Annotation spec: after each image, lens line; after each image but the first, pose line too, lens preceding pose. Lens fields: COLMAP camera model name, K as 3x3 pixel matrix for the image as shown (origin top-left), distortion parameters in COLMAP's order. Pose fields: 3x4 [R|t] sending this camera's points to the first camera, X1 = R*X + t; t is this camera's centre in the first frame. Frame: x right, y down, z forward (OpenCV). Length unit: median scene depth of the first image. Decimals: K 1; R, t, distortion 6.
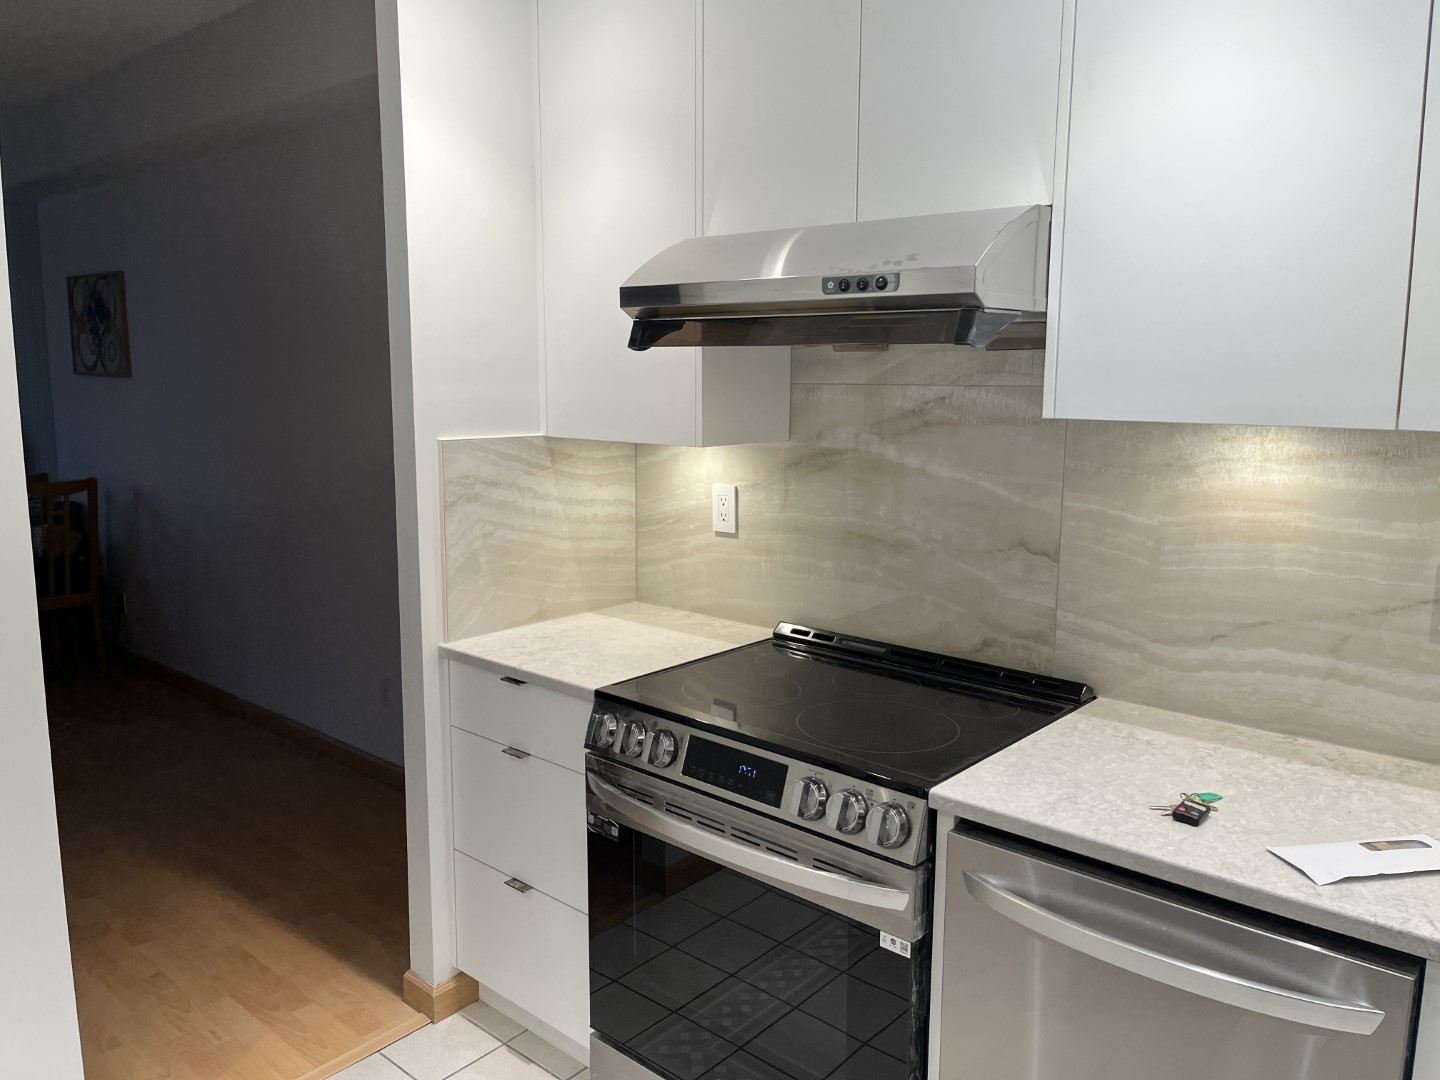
lens RADIAL K [[1084.9, 0, 714.3], [0, 1084.9, 535.6], [0, 0, 1]] dist [0.065074, -0.093489]
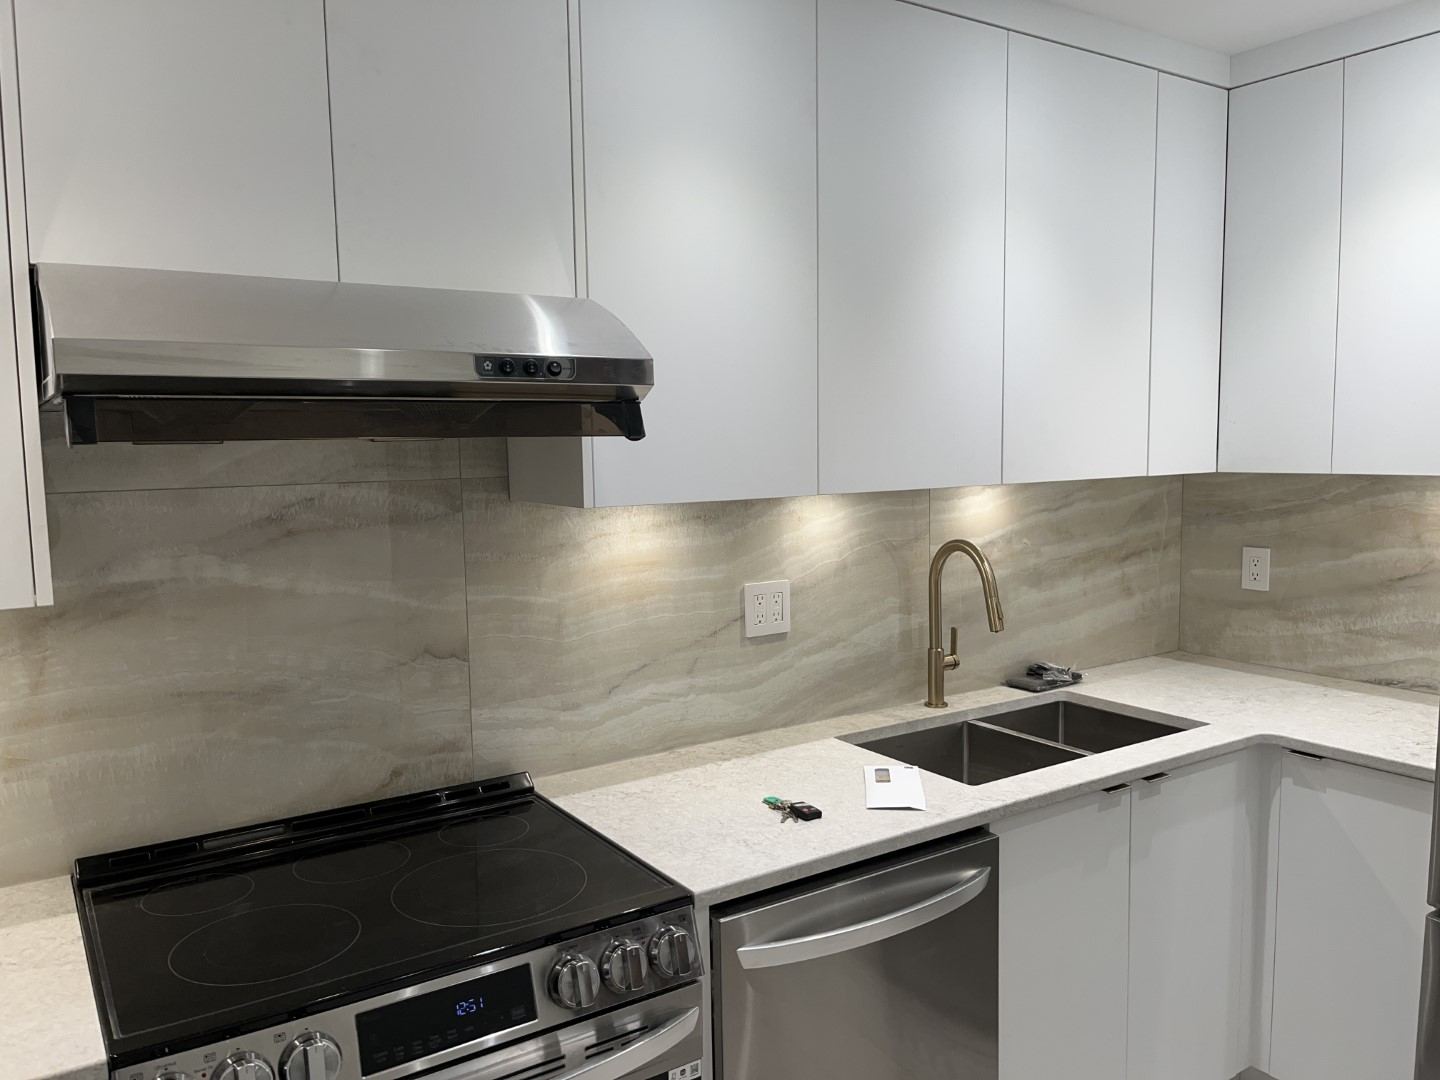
lens RADIAL K [[1084.9, 0, 714.3], [0, 1084.9, 535.6], [0, 0, 1]] dist [0.065074, -0.093489]
pose [[0.254738, -0.093694, 0.962460, -0.496395], [0.167144, 0.984581, 0.051609, -0.088851], [-0.952456, 0.147722, 0.266470, 0.481595]]
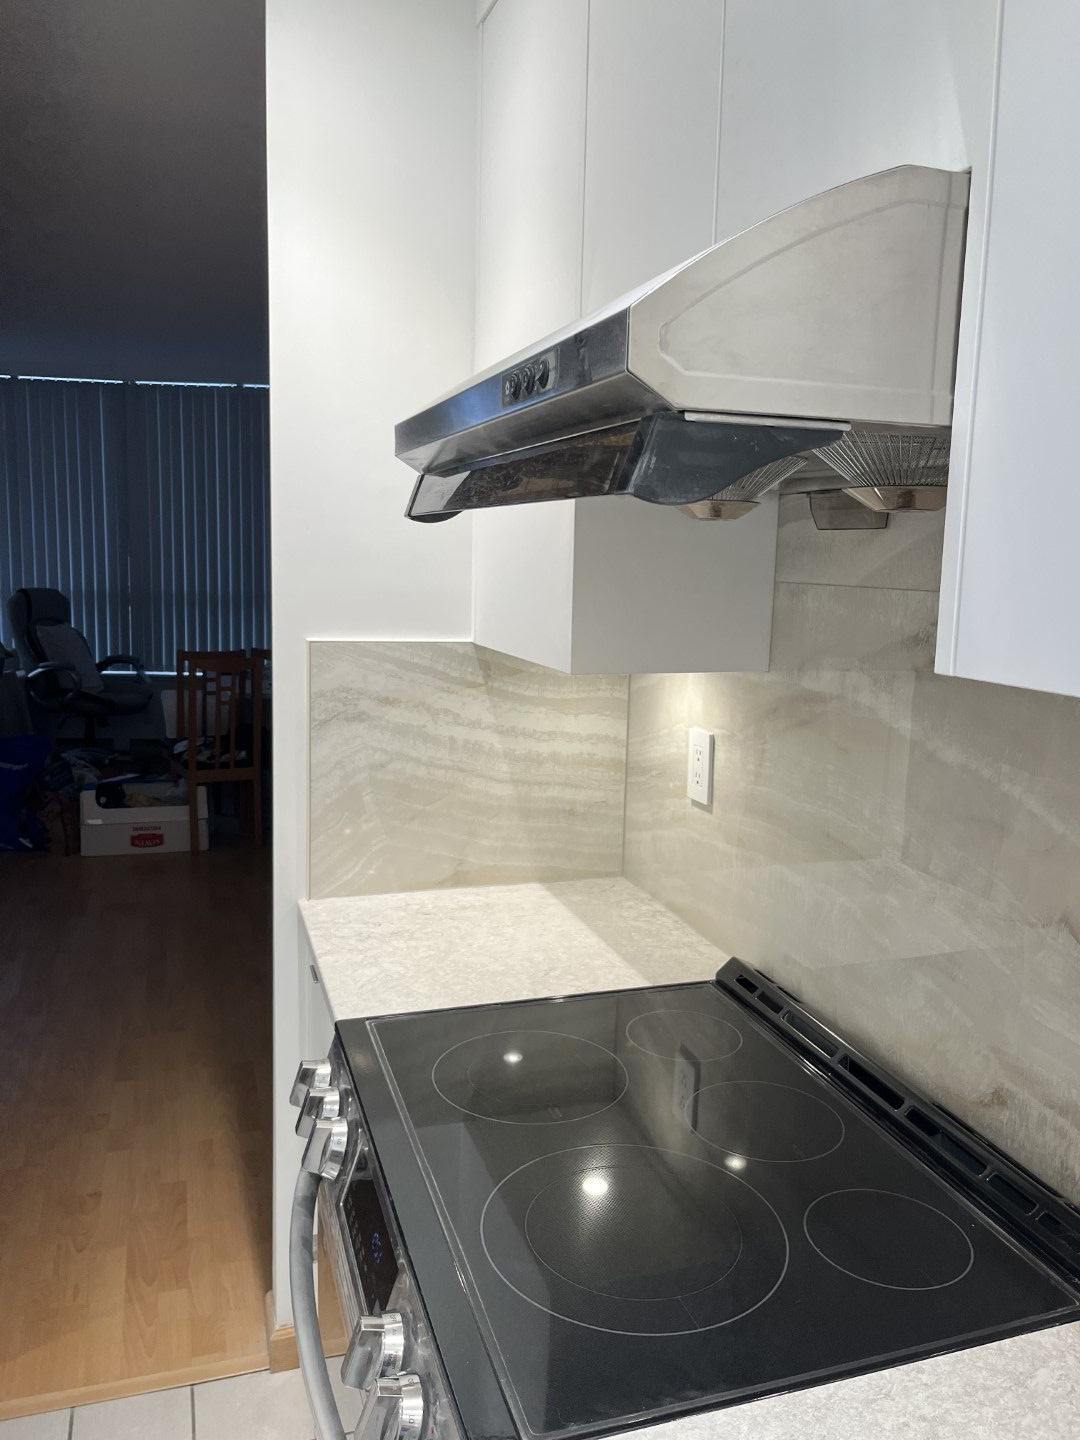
lens RADIAL K [[1095.3, 0, 542.9], [0, 1095.3, 713.1], [0, 0, 1]] dist [0.063699, -0.099250]
pose [[0.864628, 0.090405, -0.494212, 0.296570], [-0.098694, 0.995074, 0.009360, -0.062667], [0.492623, 0.040682, 0.869291, 0.422761]]
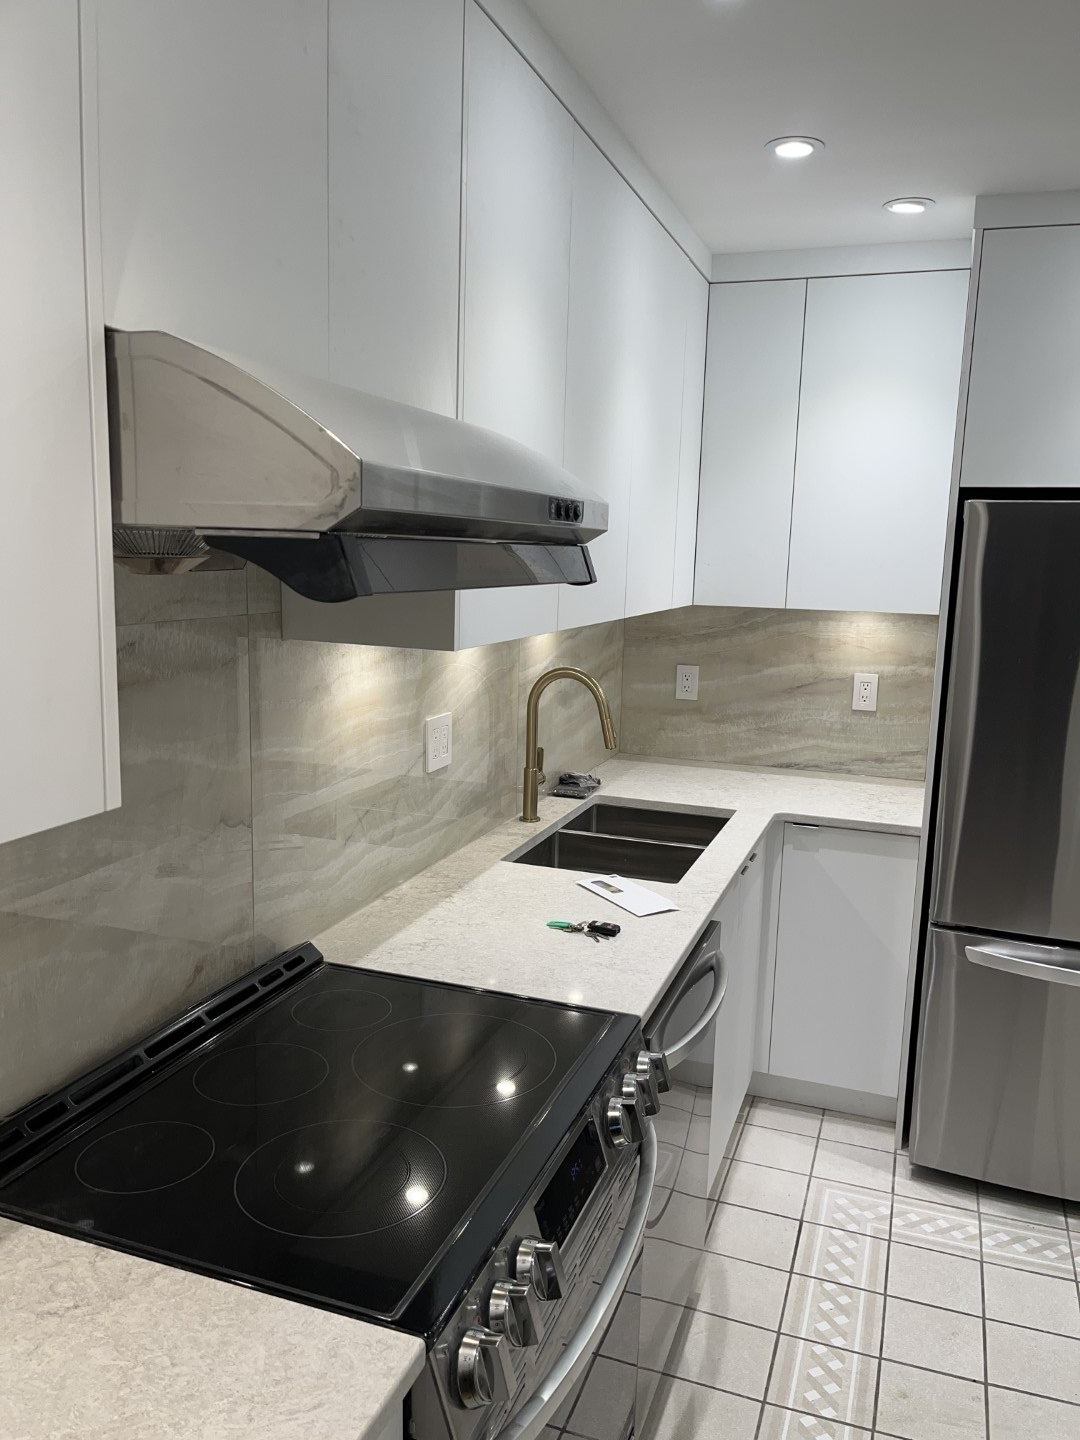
lens RADIAL K [[1084.9, 0, 540.0], [0, 1084.9, 720.0], [0, 0, 1]] dist [0.065074, -0.093489]
pose [[-0.373829, -0.157015, 0.914111, -0.467761], [0.115473, 0.970020, 0.213841, -0.188198], [-0.920282, 0.185495, -0.344490, 0.982589]]
